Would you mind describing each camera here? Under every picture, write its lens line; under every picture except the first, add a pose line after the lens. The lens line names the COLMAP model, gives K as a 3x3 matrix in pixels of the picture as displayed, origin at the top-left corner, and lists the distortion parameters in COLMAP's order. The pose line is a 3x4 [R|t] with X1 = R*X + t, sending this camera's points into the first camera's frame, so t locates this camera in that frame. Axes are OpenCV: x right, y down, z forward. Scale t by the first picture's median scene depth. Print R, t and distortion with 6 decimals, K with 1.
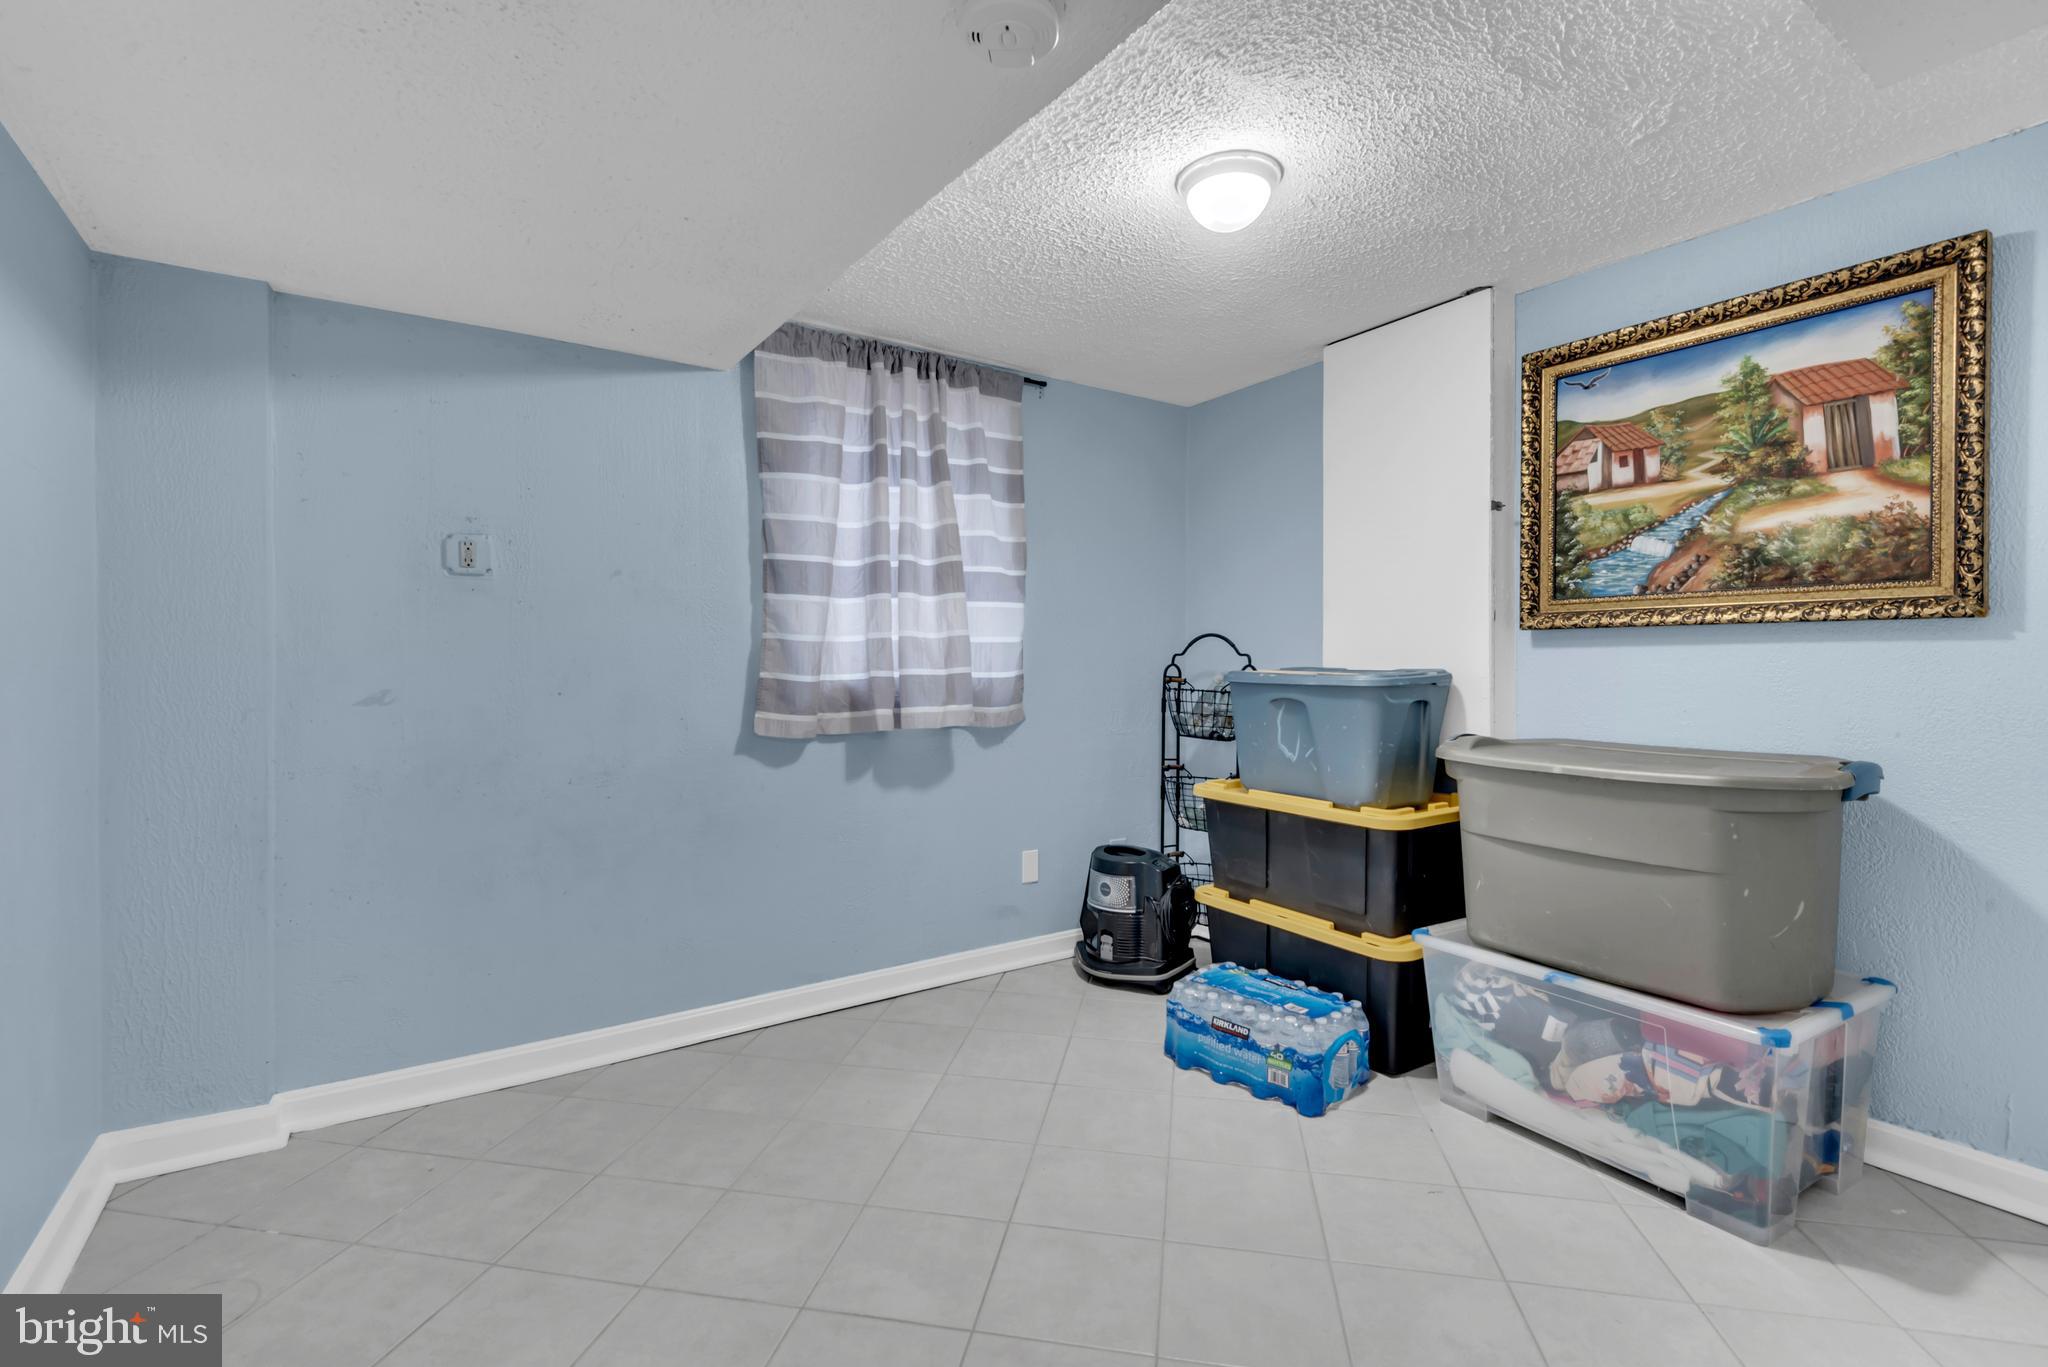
lens RADIAL K [[927.9, 0, 1022.1], [0, 927.9, 674.3], [0, 0, 1]] dist [0.030993, -0.018974]
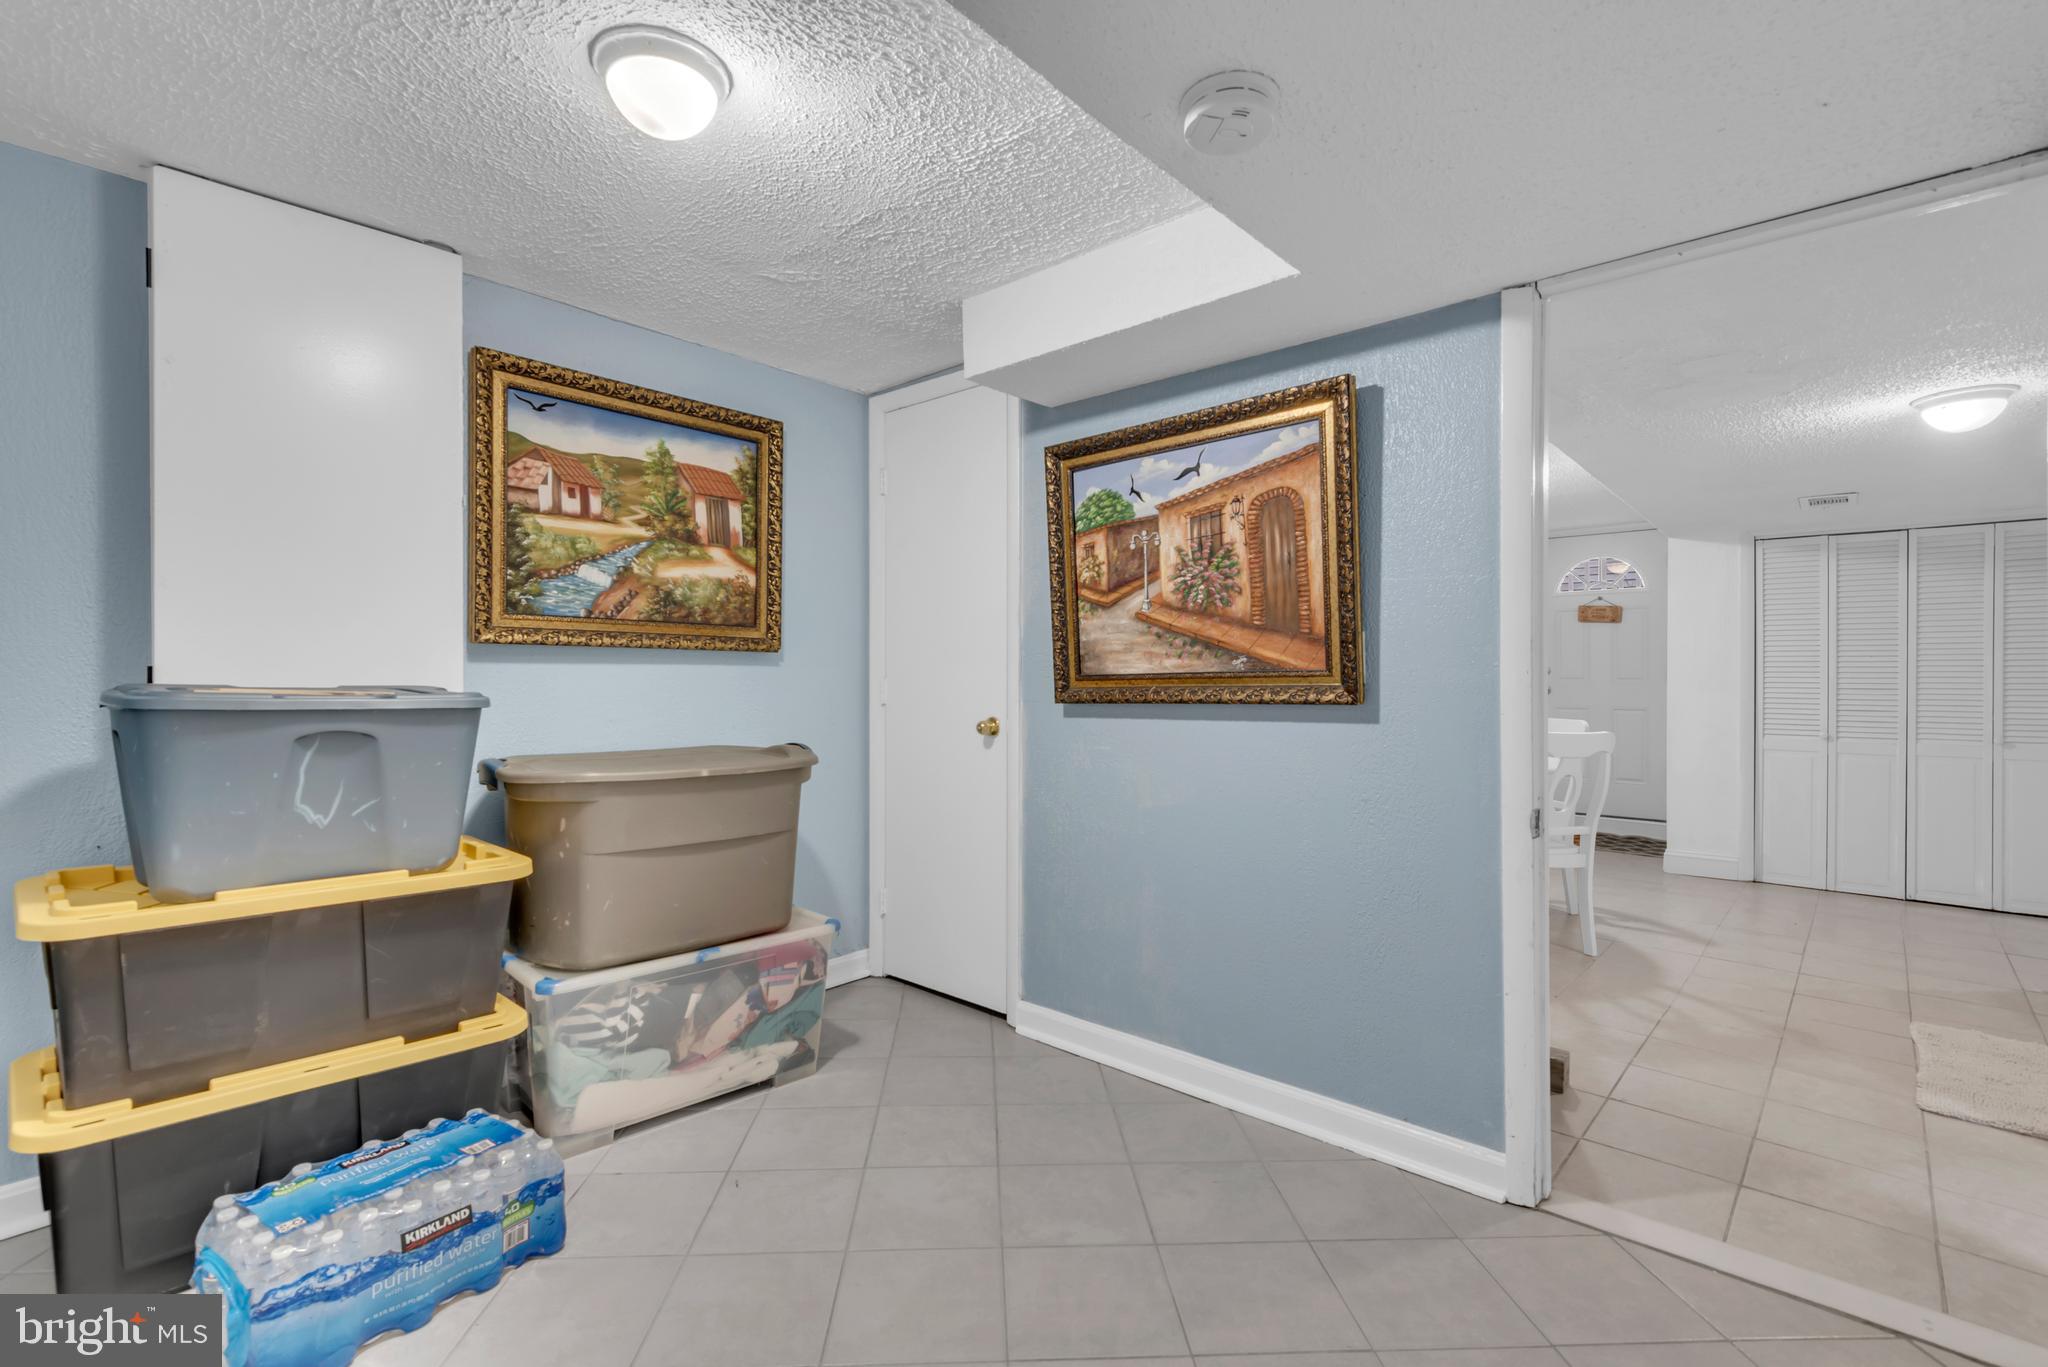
lens RADIAL K [[927.9, 0, 1022.1], [0, 927.9, 674.3], [0, 0, 1]] dist [0.030993, -0.018974]
pose [[-0.244056, 0.004788, 0.969749, -0.557060], [0.005340, 0.999979, -0.003593, -0.011362], [-0.969746, 0.004302, -0.244076, 0.796994]]
